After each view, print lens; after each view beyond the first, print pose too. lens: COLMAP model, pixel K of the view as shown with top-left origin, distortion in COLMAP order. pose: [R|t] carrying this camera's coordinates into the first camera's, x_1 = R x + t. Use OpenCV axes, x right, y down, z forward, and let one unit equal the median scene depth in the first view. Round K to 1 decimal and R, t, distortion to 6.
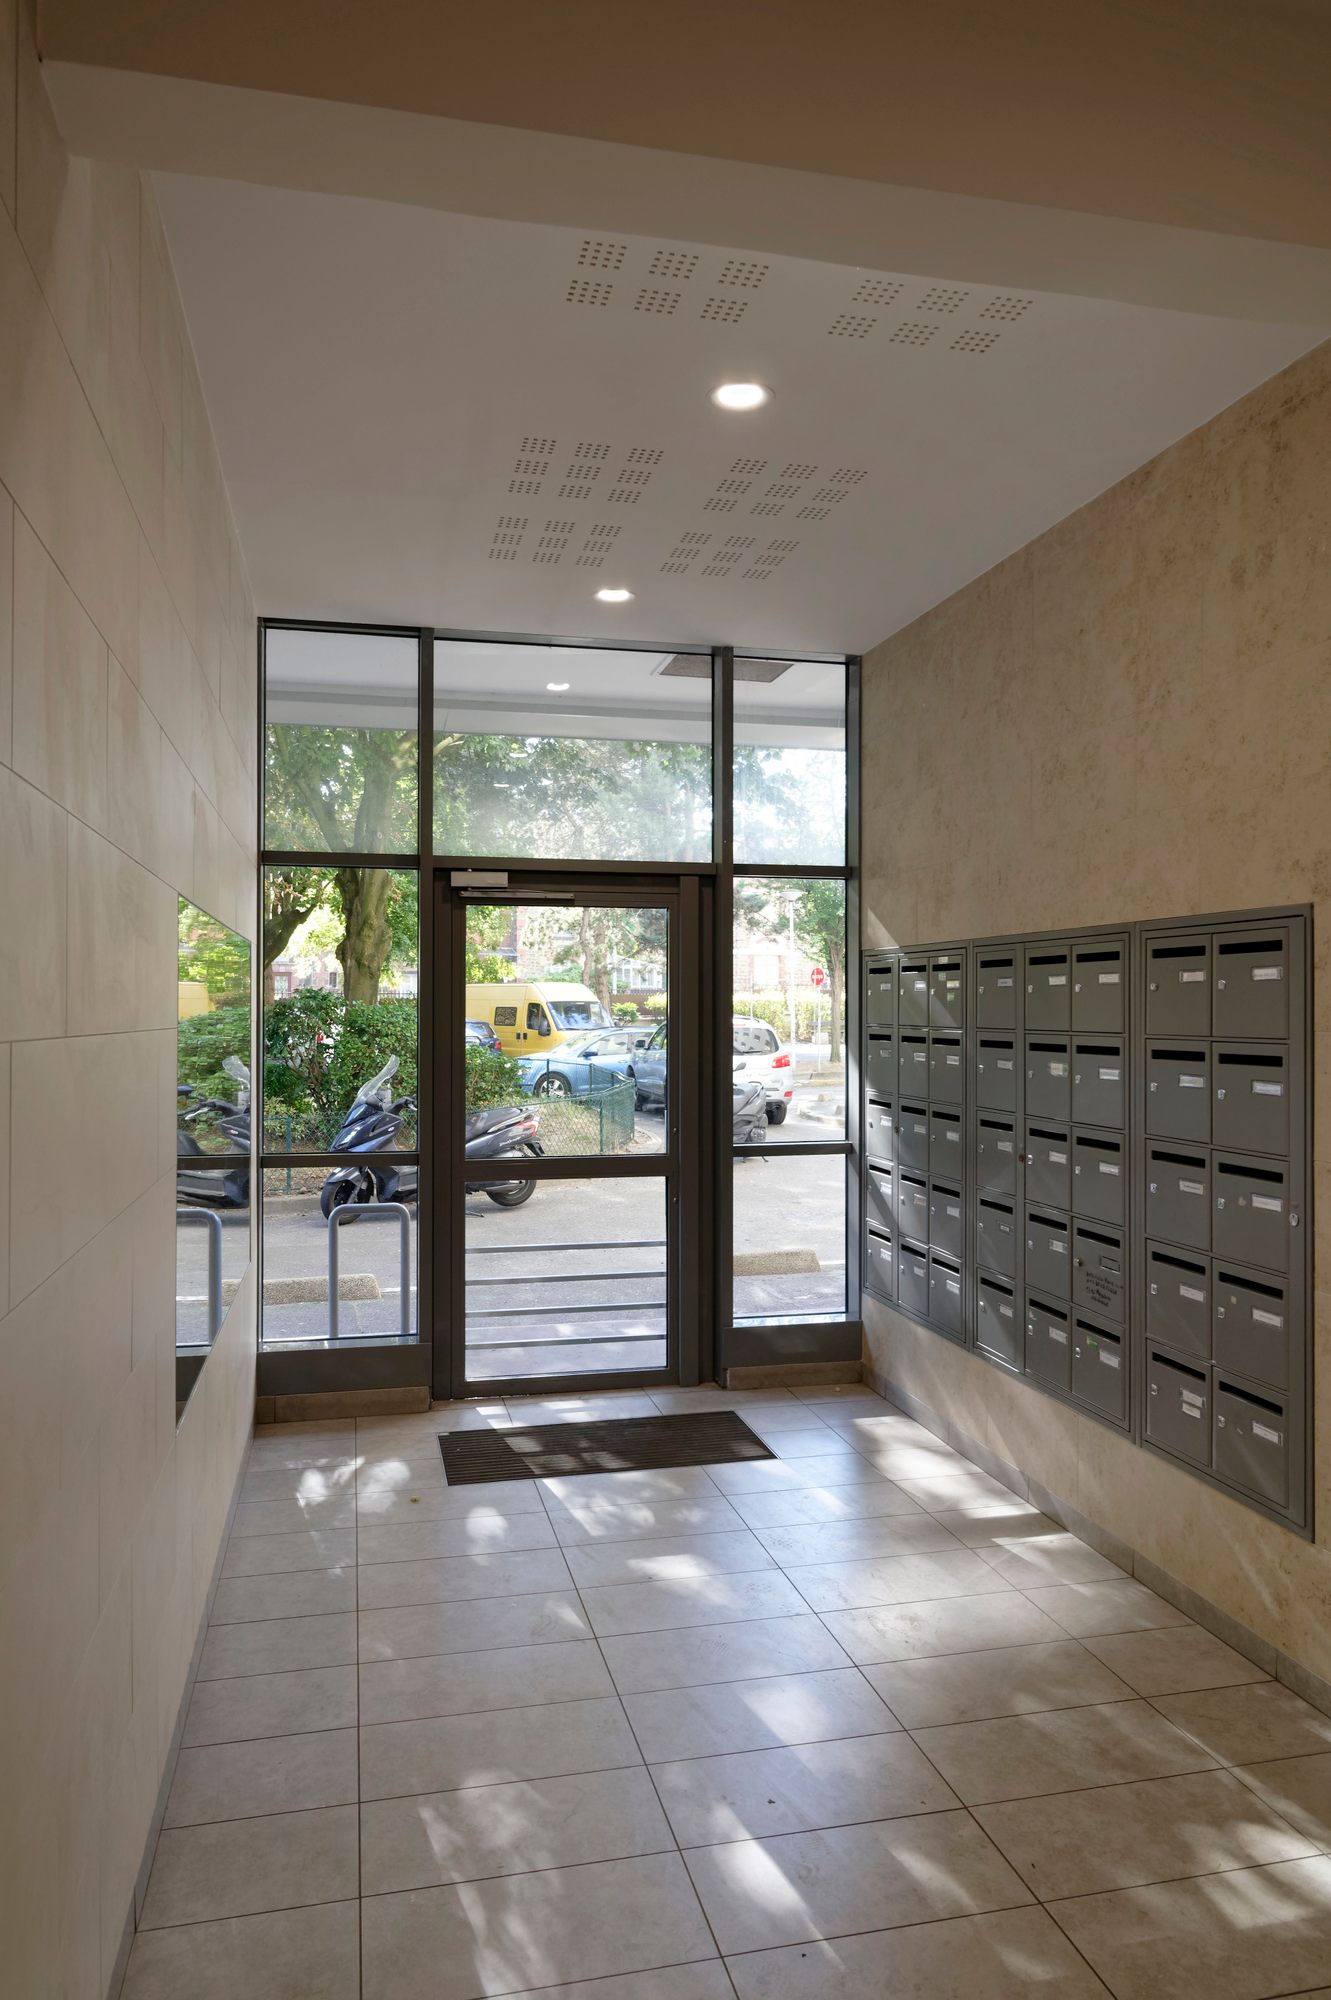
lens RADIAL K [[1337.0, 0, 680.4], [0, 1337.0, 1019.2], [0, 0, 1]] dist [-0.038763, 0.000767]
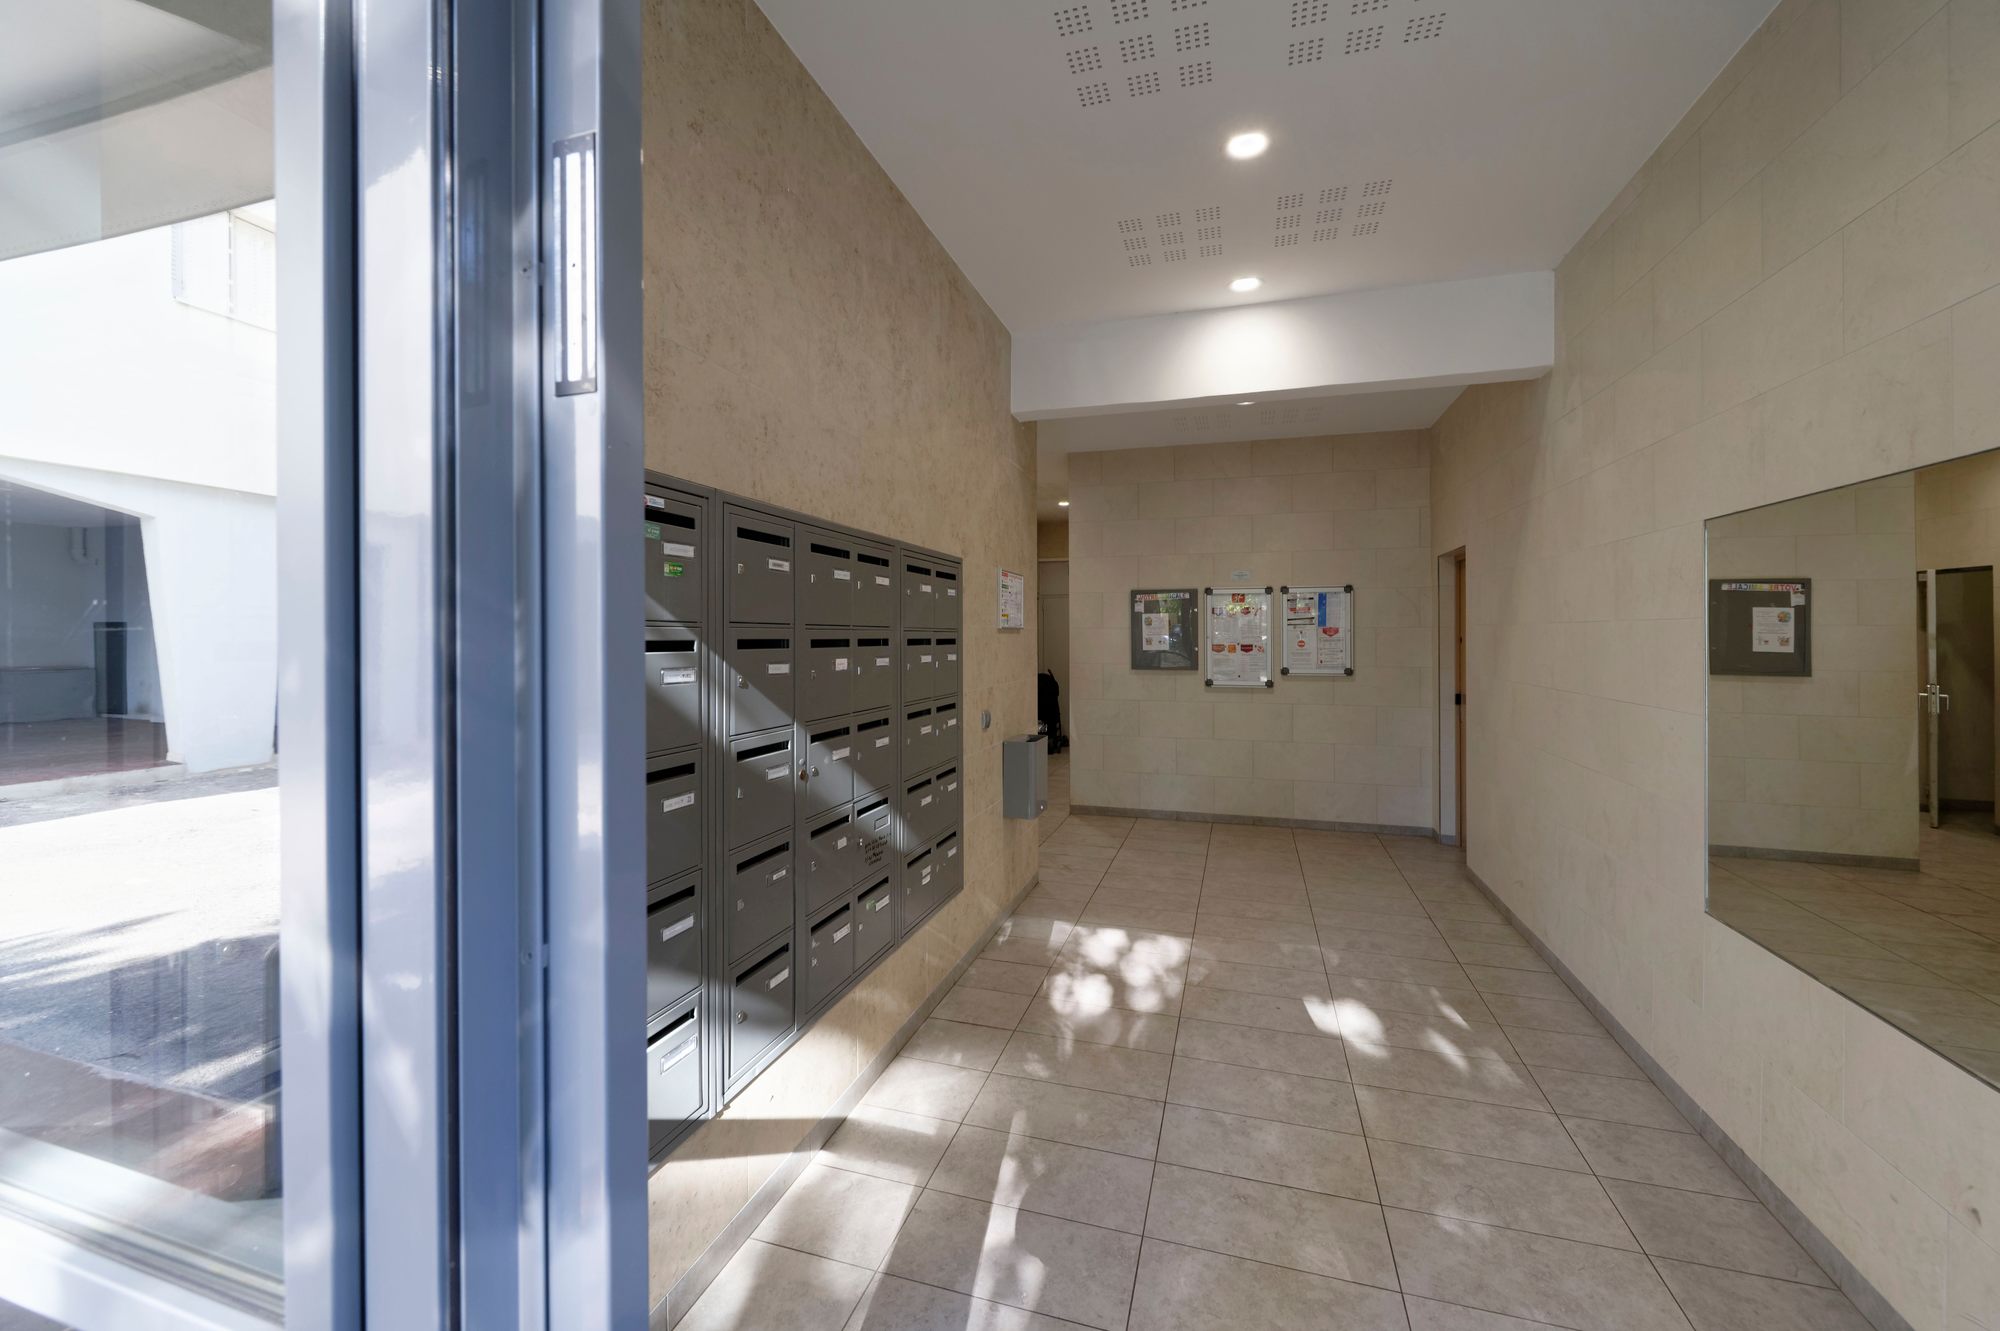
lens RADIAL K [[794.8, 0, 985.9], [0, 794.8, 634.7], [0, 0, 1]] dist [0.000690, -0.002389]
pose [[-0.849296, -0.000106, 0.527917, -0.092267], [0.003733, 0.999974, 0.006206, 0.009396], [-0.527904, 0.007241, -0.849273, 1.110471]]
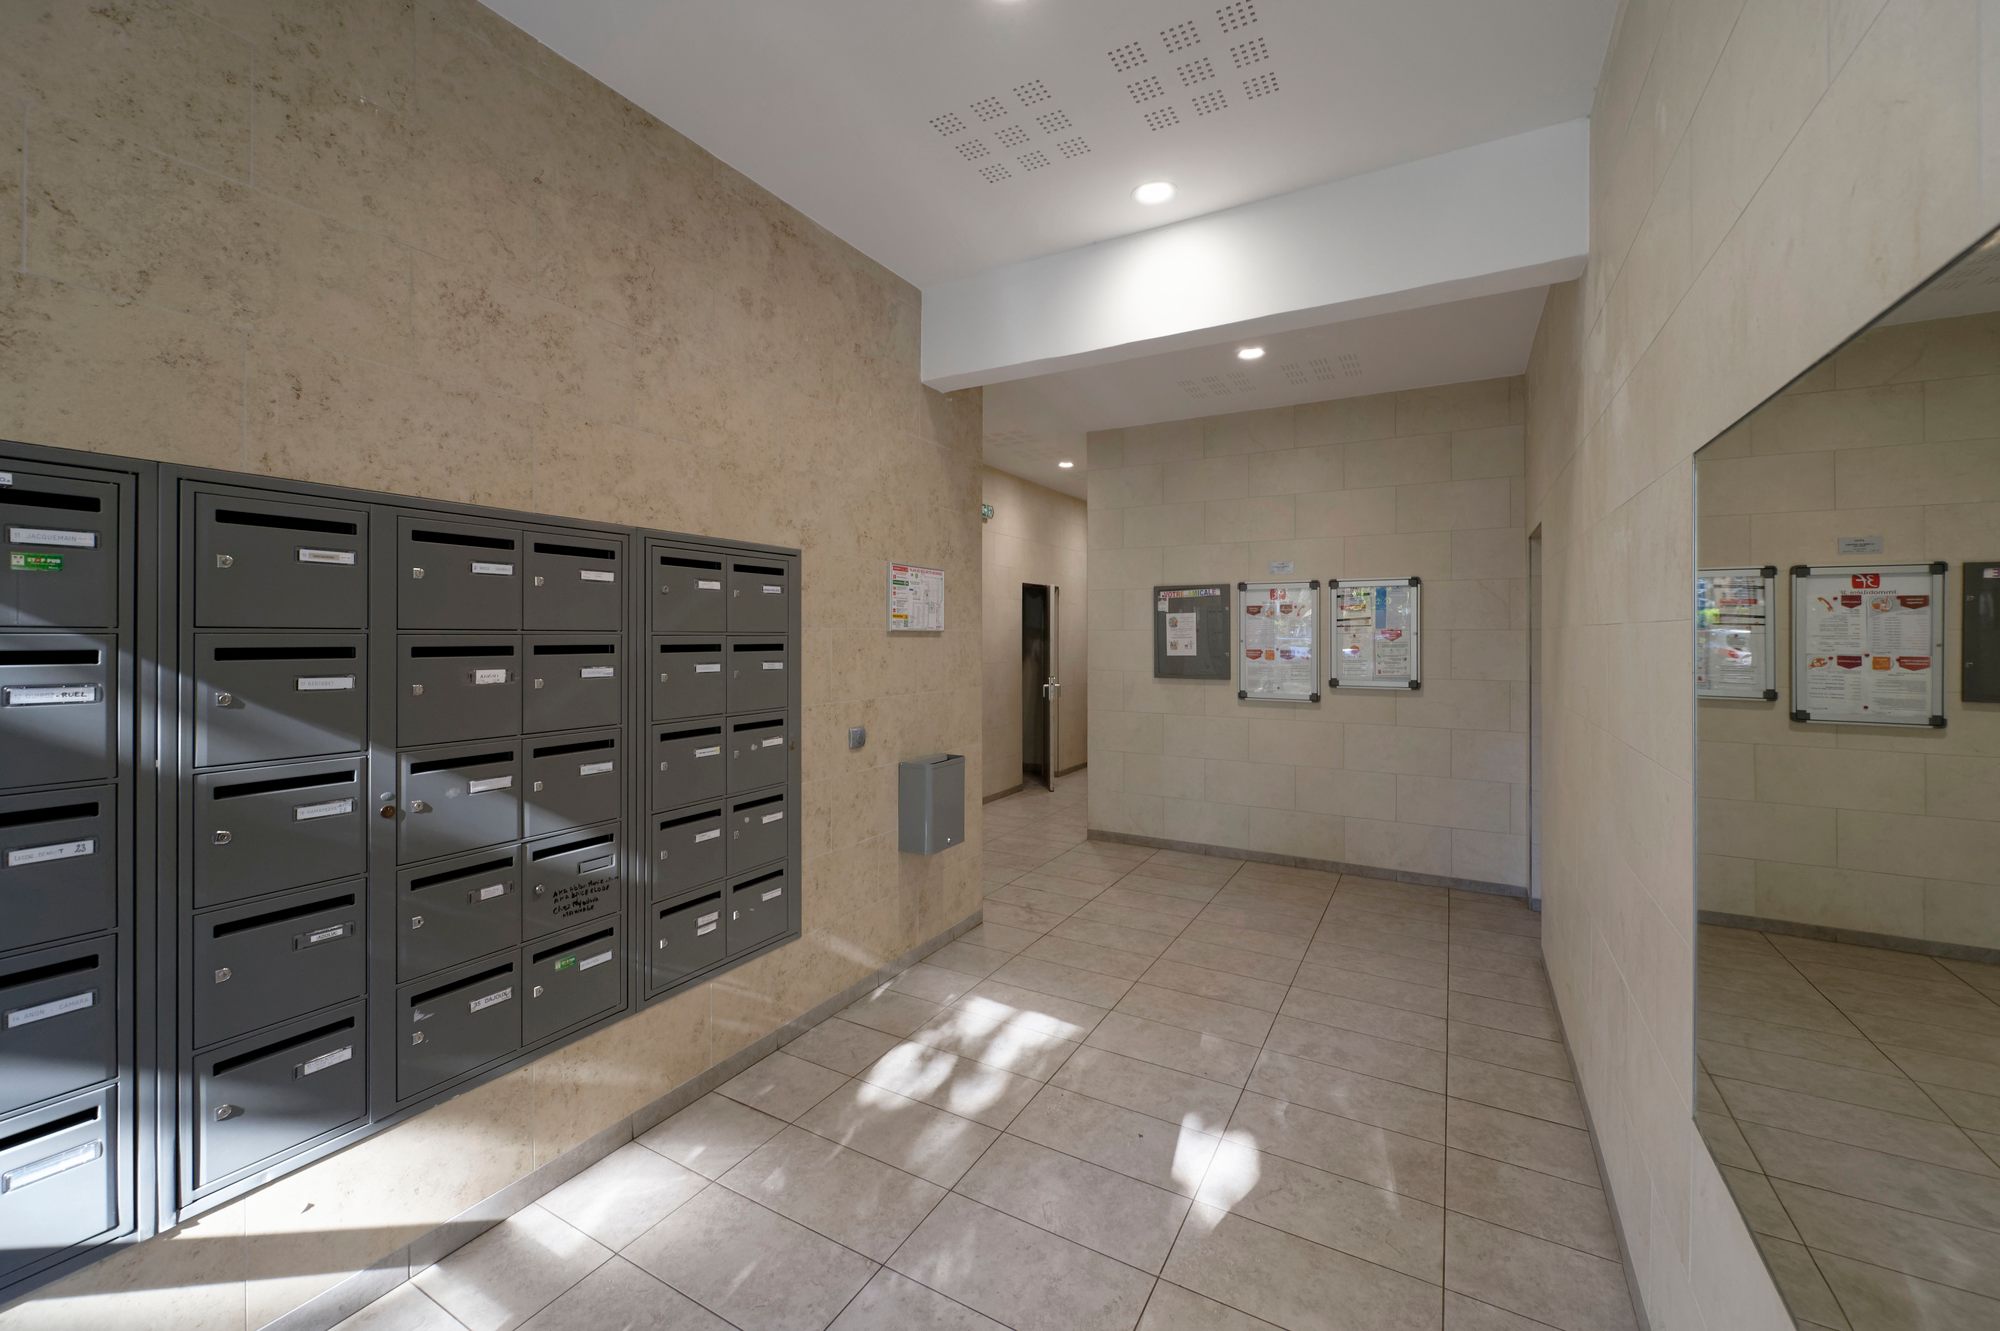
lens RADIAL K [[794.8, 0, 983.0], [0, 794.8, 634.6], [0, 0, 1]] dist [0.000690, -0.002389]
pose [[-0.716430, -0.003078, 0.697652, -0.212126], [0.001612, 0.999980, 0.006068, 0.007089], [-0.697657, 0.005472, -0.716411, 0.875681]]
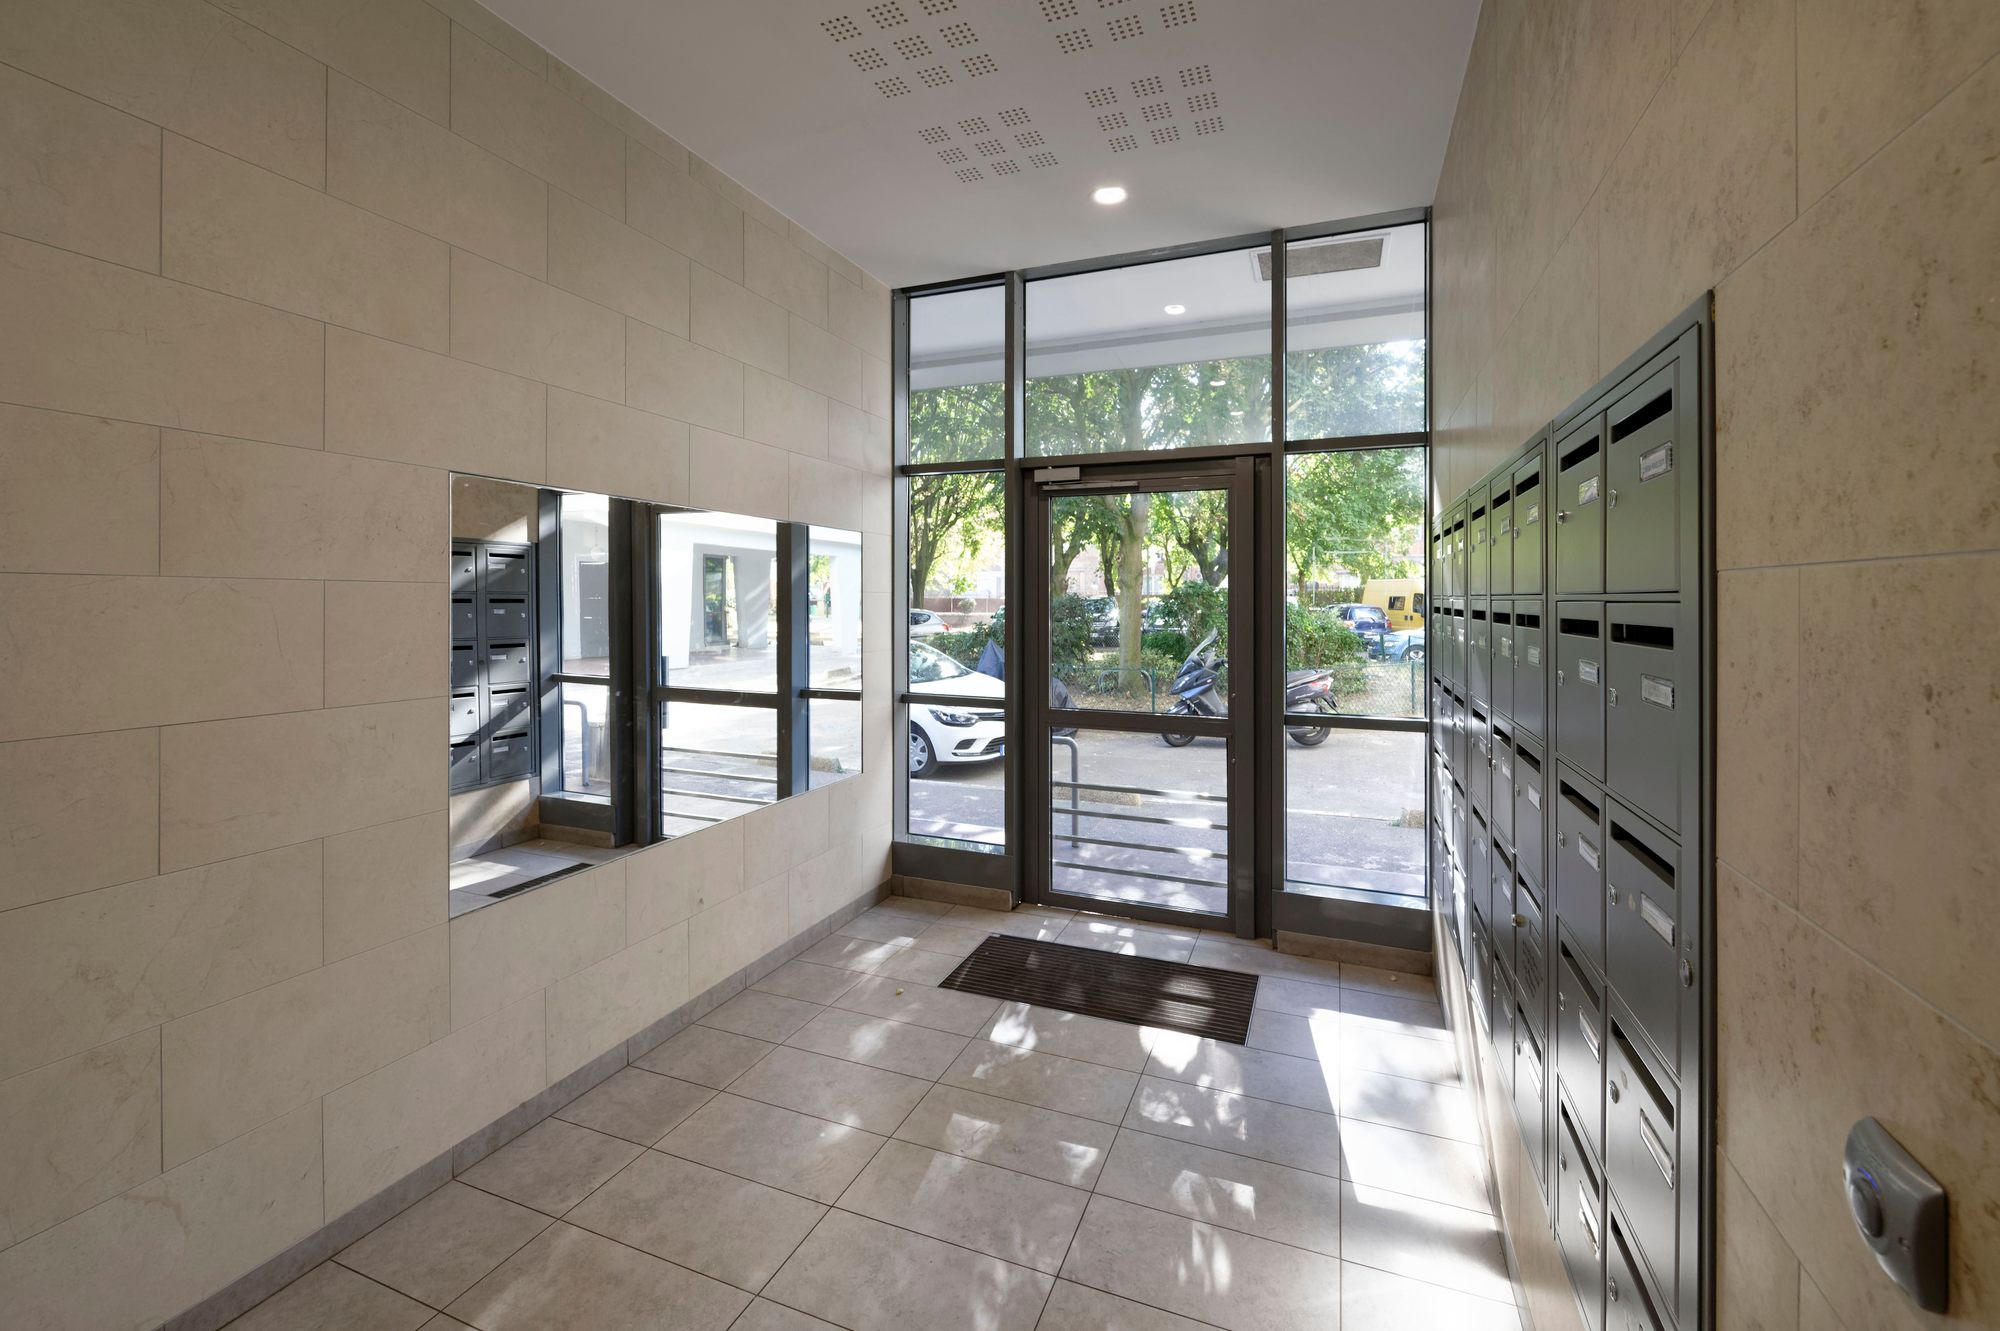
lens RADIAL K [[849.2, 0, 997.7], [0, 849.2, 602.7], [0, 0, 1]] dist [0.002793, -0.000983]
pose [[0.810563, 0.005028, -0.585630, 0.253844], [-0.007730, 0.999968, -0.002114, 0.012383], [0.585601, 0.006241, 0.810575, 0.352545]]
